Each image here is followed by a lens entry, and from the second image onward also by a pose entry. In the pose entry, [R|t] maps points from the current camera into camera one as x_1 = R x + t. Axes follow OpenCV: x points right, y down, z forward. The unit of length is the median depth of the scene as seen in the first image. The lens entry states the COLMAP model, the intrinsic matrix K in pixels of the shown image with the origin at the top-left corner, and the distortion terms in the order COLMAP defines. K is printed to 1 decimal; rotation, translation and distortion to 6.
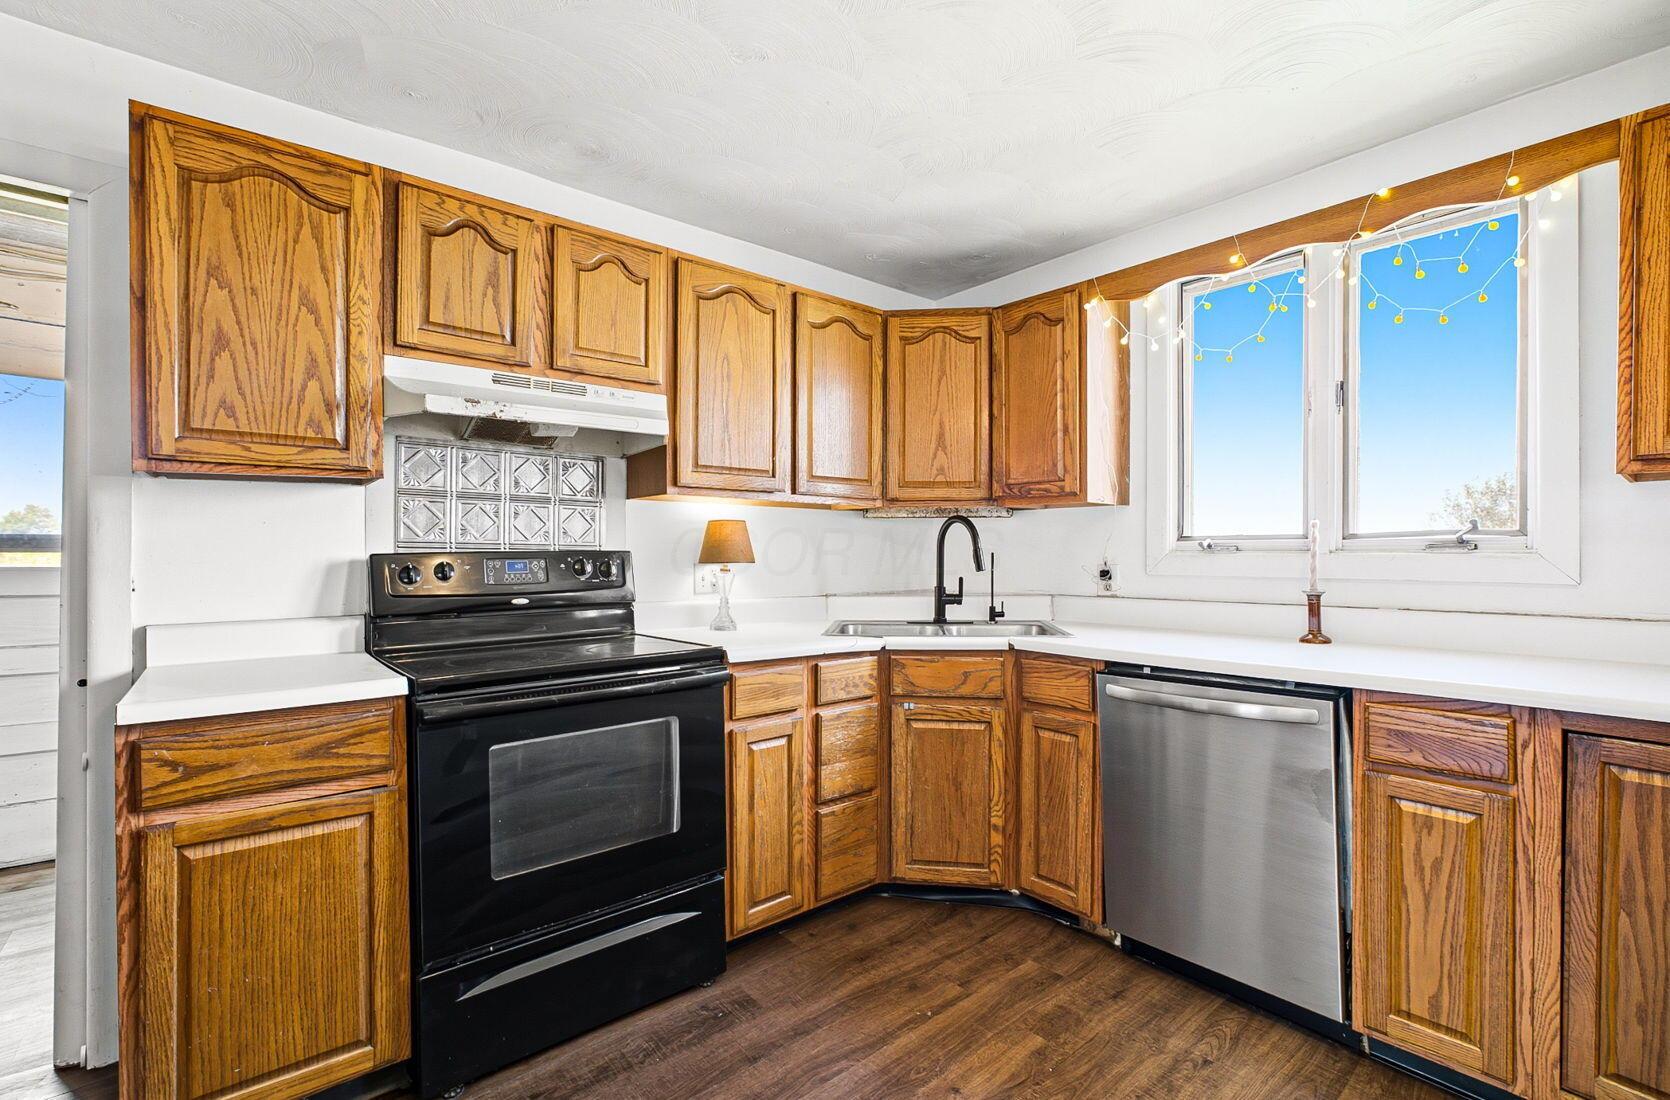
lens RADIAL K [[761.2, 0, 808.5], [0, 761.2, 552.2], [0, 0, 1]] dist [-0.015720, 0.006327]
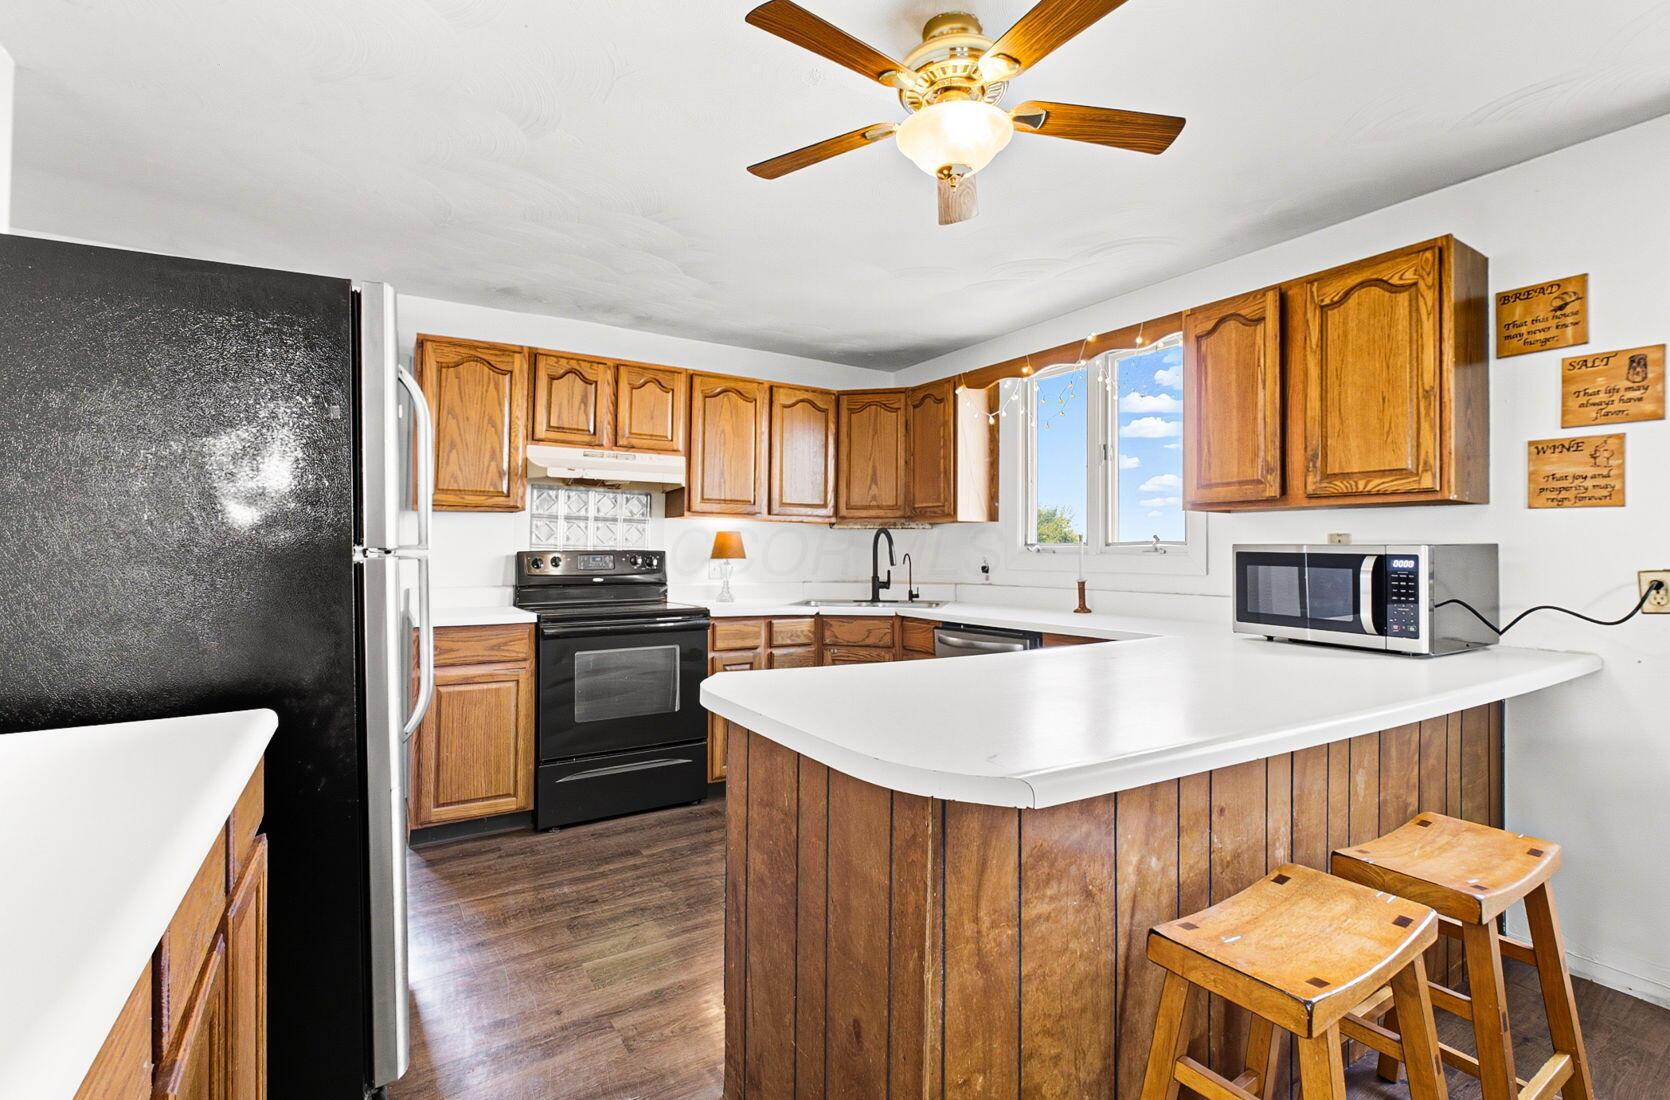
lens RADIAL K [[761.2, 0, 791.5], [0, 761.2, 524.4], [0, 0, 1]] dist [-0.015720, 0.006327]
pose [[0.987422, 0.001924, -0.158098, 0.328832], [-0.007786, 0.999305, -0.036467, -0.000651], [0.157918, 0.037239, 0.986750, -0.640385]]
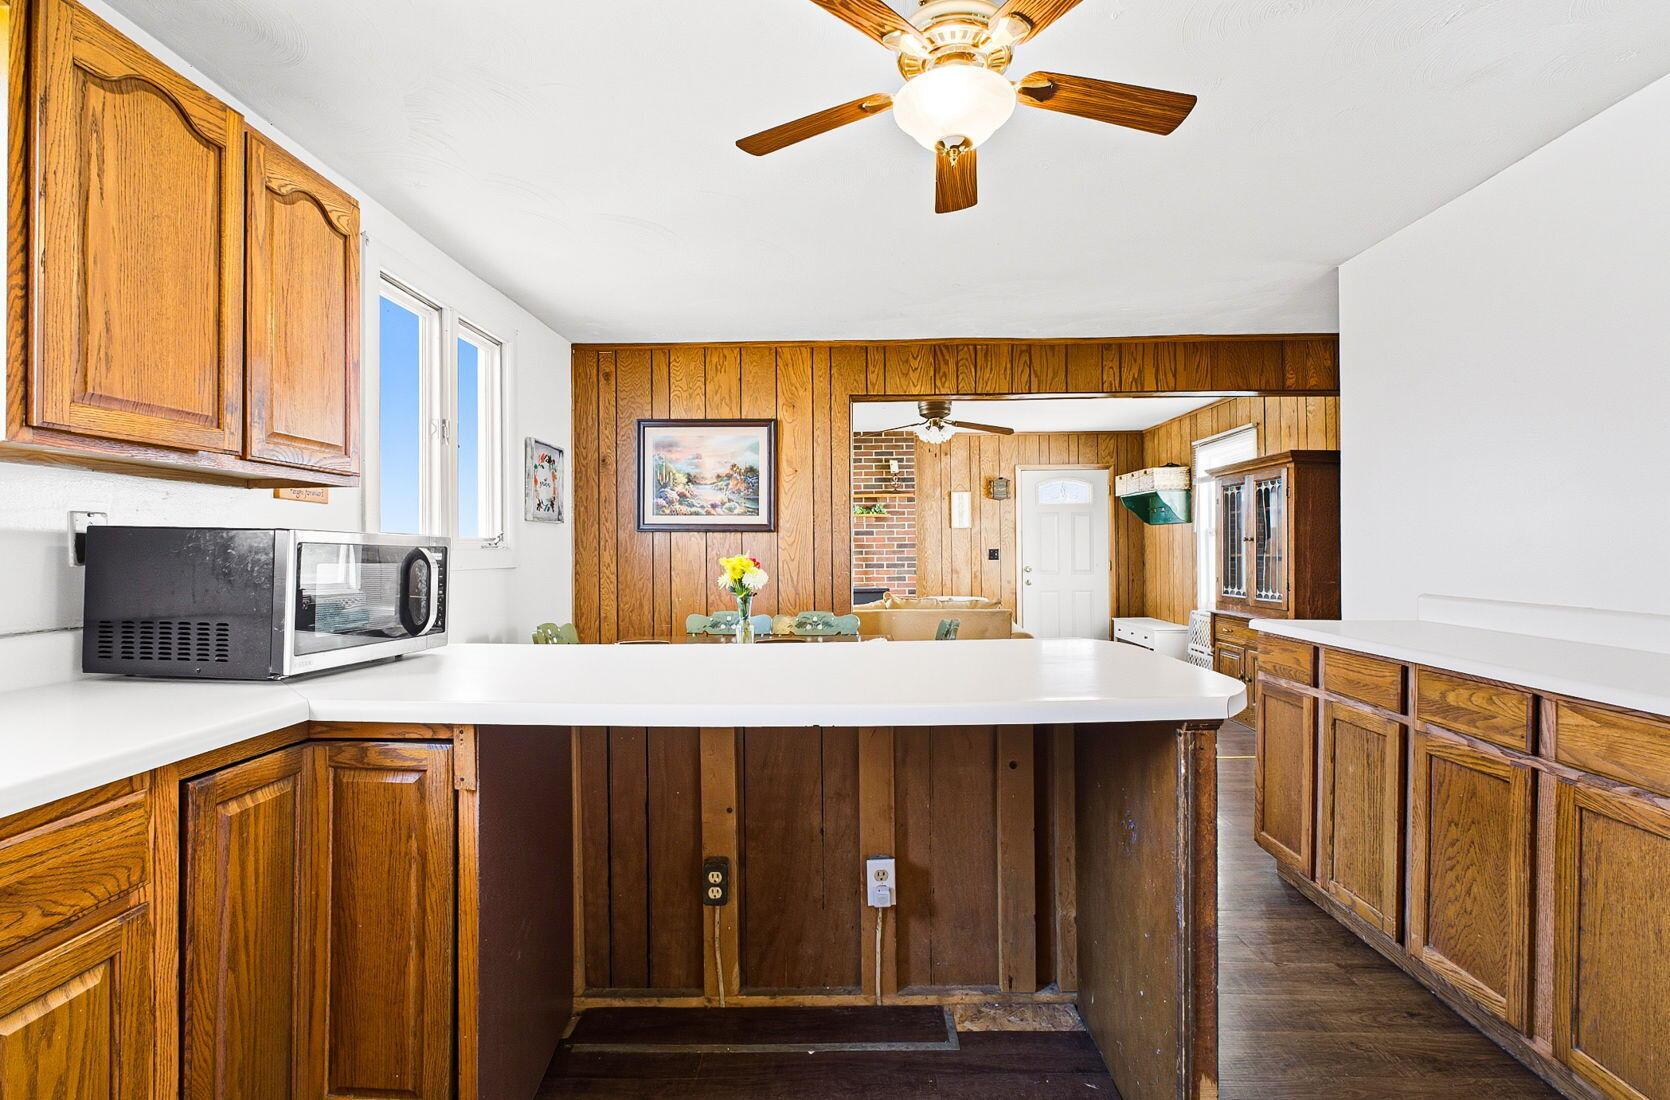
lens RADIAL K [[761.2, 0, 837.7], [0, 761.2, 547.7], [0, 0, 1]] dist [-0.015720, 0.006327]
pose [[-0.770400, 0.007081, 0.637522, 0.001928], [0.005260, 0.999975, -0.004751, 0.003744], [-0.637540, -0.000306, -0.770418, 0.764609]]
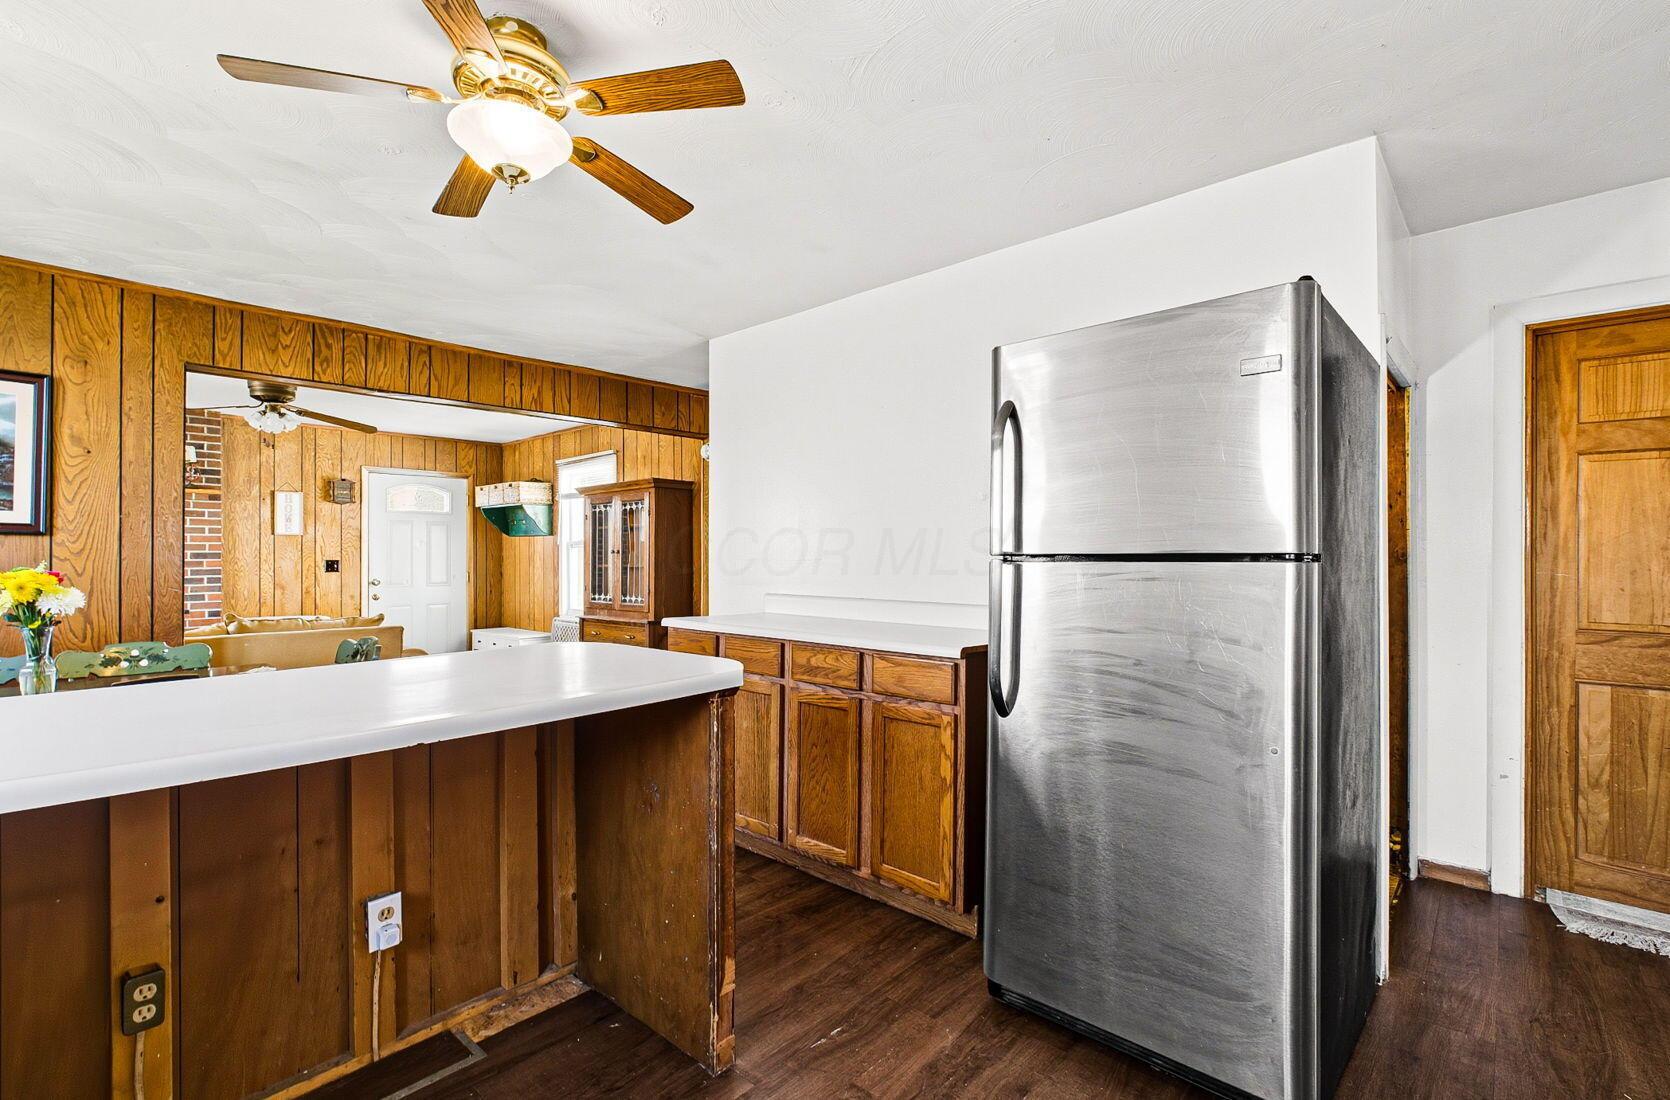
lens RADIAL K [[761.2, 0, 833.7], [0, 761.2, 548.6], [0, 0, 1]] dist [-0.015720, 0.006327]
pose [[-0.987592, 0.001965, -0.157030, 0.176219], [0.004220, 0.999893, -0.014029, 0.002717], [0.156986, -0.014517, -0.987494, 0.928035]]
